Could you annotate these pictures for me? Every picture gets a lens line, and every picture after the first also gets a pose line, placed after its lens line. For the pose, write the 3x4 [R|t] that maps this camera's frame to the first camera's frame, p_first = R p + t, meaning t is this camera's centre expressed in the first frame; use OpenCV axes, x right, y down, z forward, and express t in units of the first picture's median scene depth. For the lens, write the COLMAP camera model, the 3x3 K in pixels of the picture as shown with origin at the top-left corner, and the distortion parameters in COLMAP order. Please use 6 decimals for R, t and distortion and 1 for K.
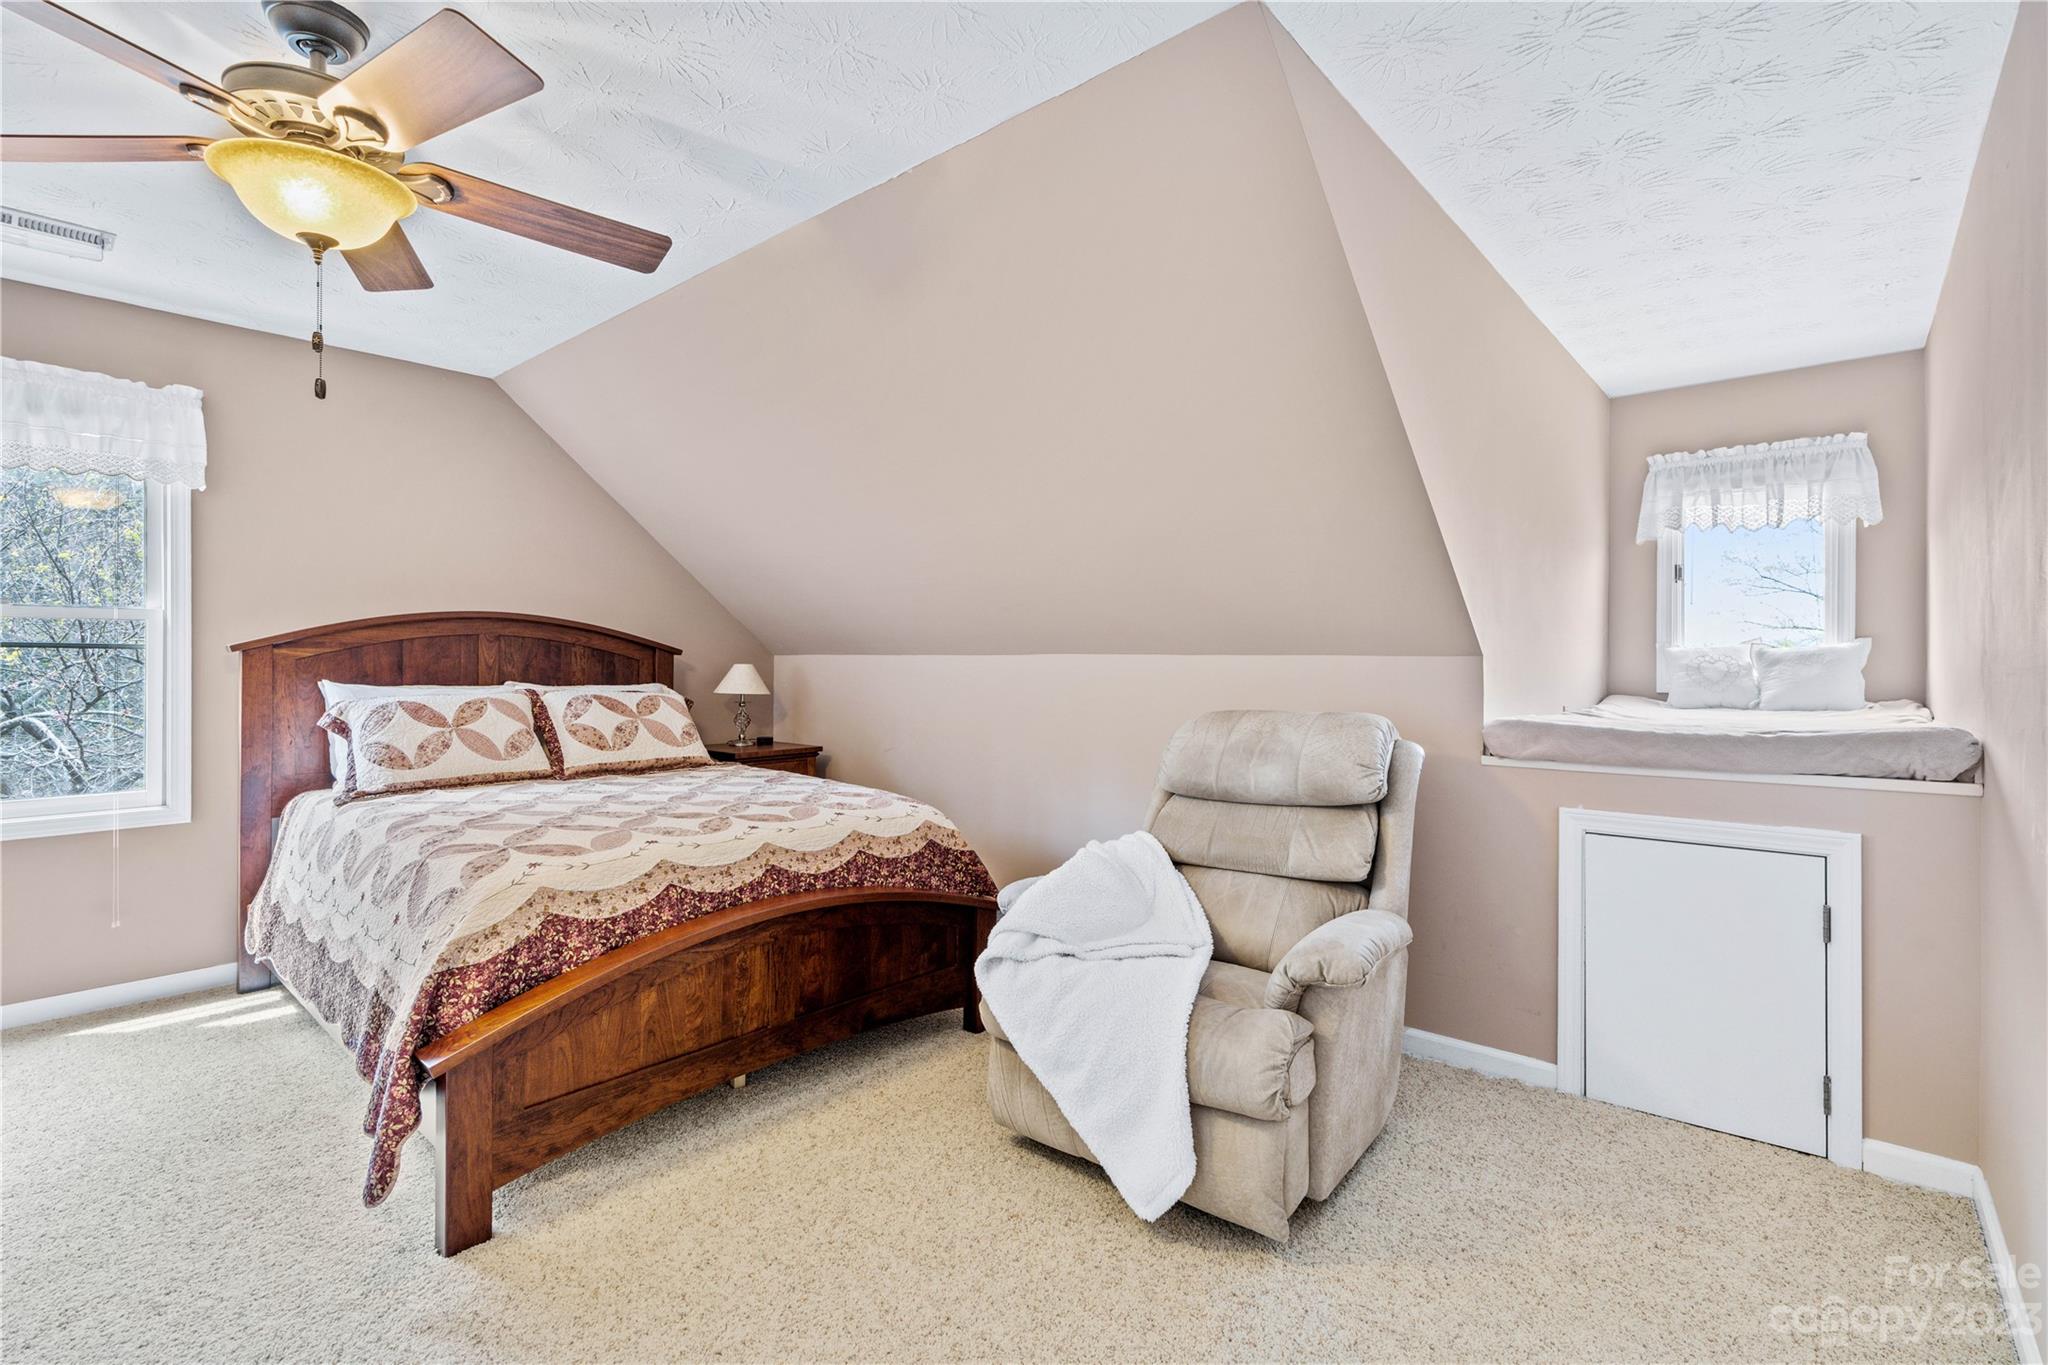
lens RADIAL K [[934.0, 0, 1026.7], [0, 934.0, 664.4], [0, 0, 1]] dist [-0.016377, 0.008764]
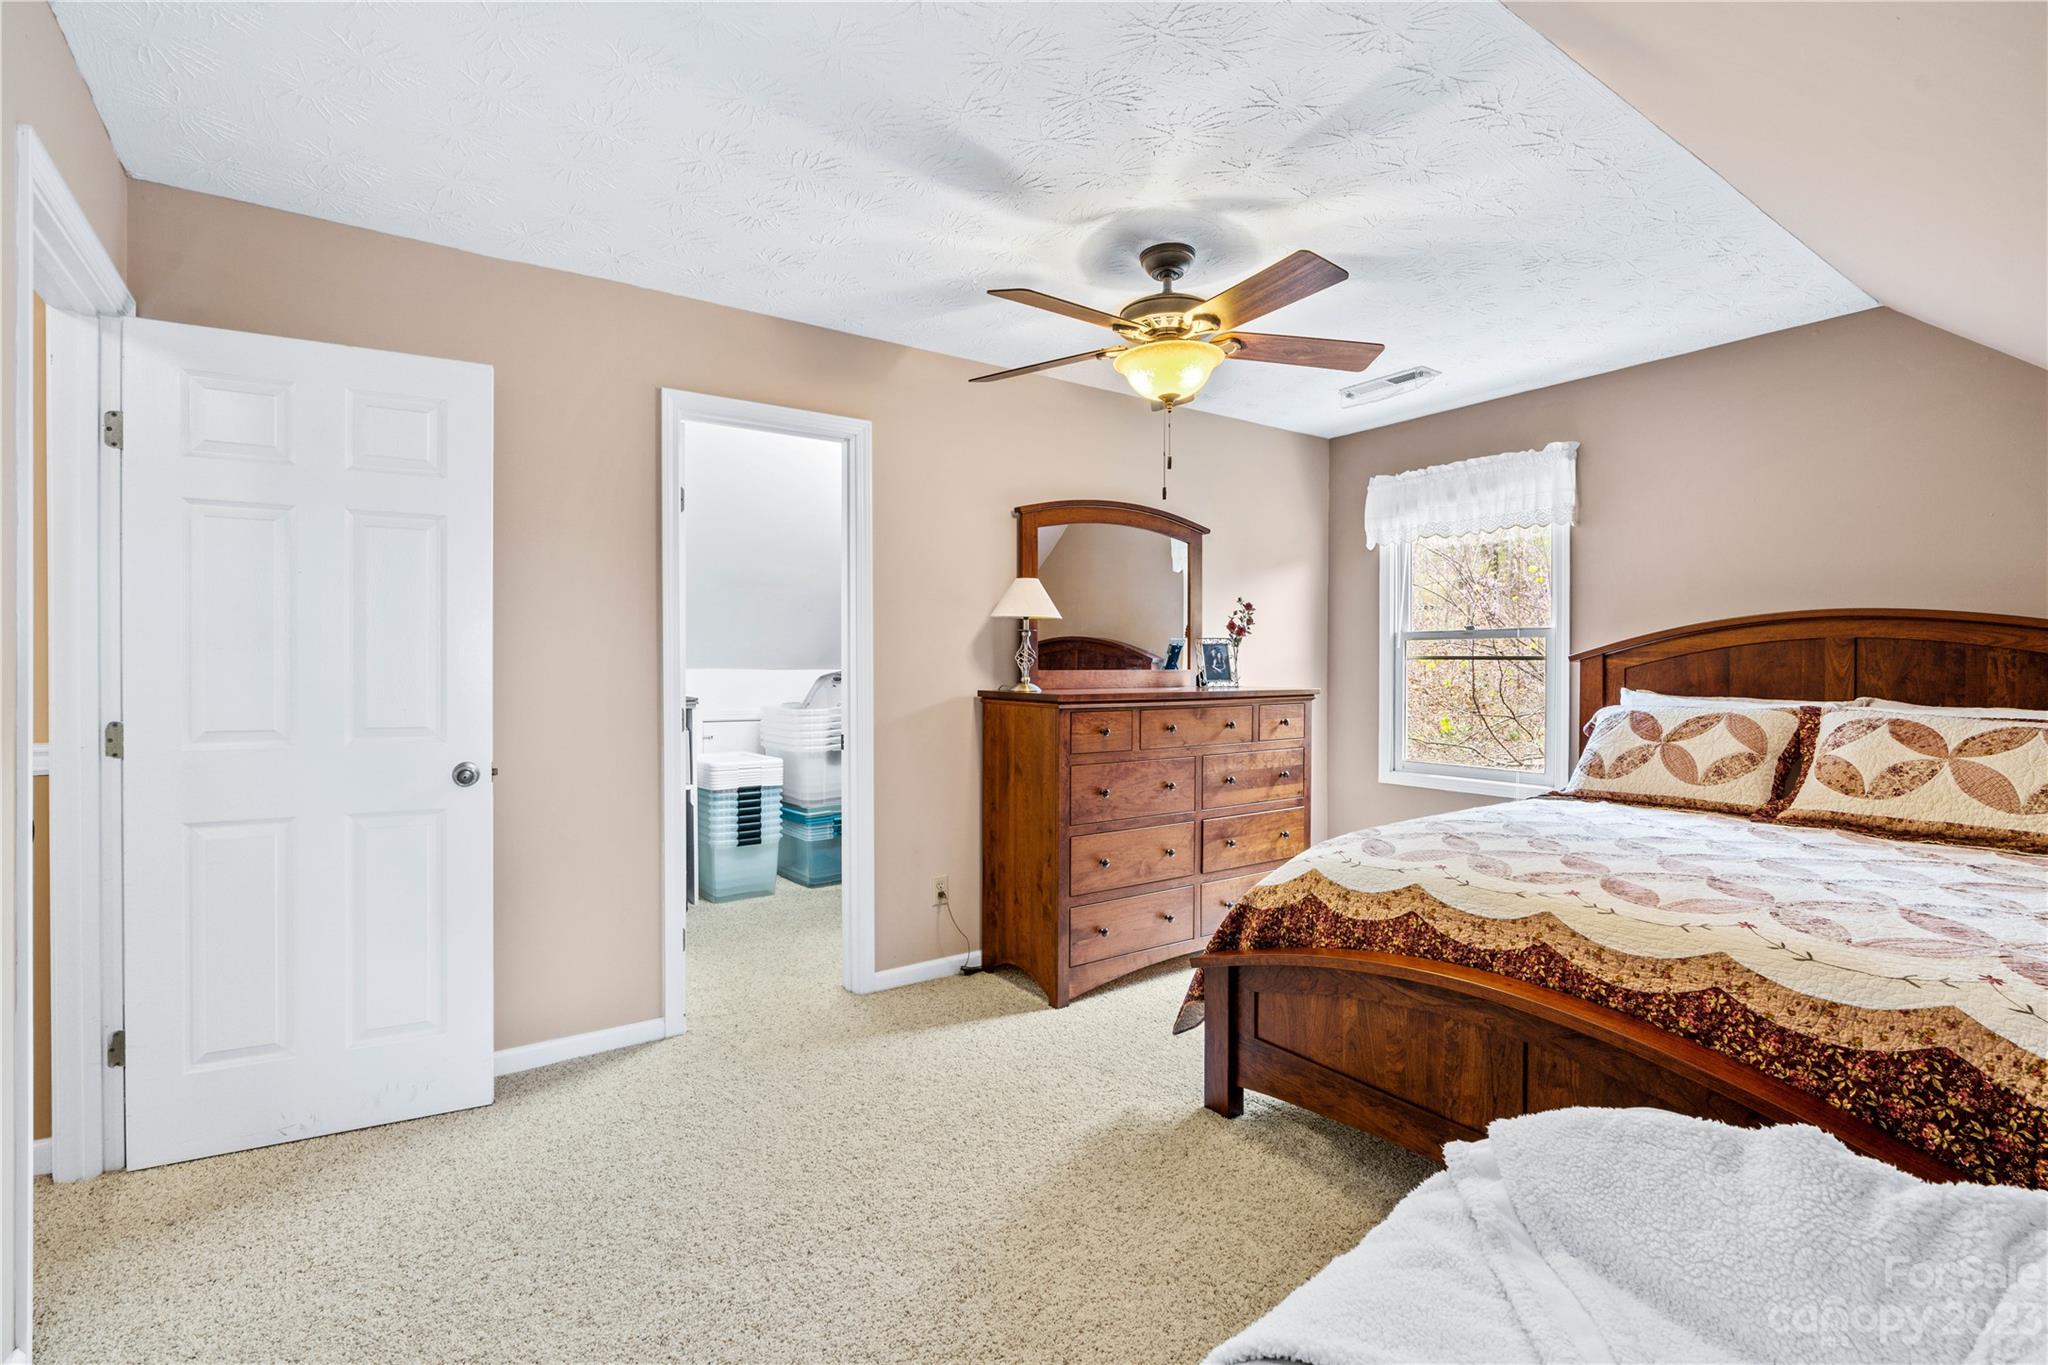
lens RADIAL K [[934.0, 0, 1026.7], [0, 934.0, 664.4], [0, 0, 1]] dist [-0.016377, 0.008764]
pose [[-0.246564, -0.003222, -0.969121, 0.485527], [-0.007165, 0.999973, -0.001502, -0.003895], [0.969100, 0.006573, -0.246580, 0.683867]]
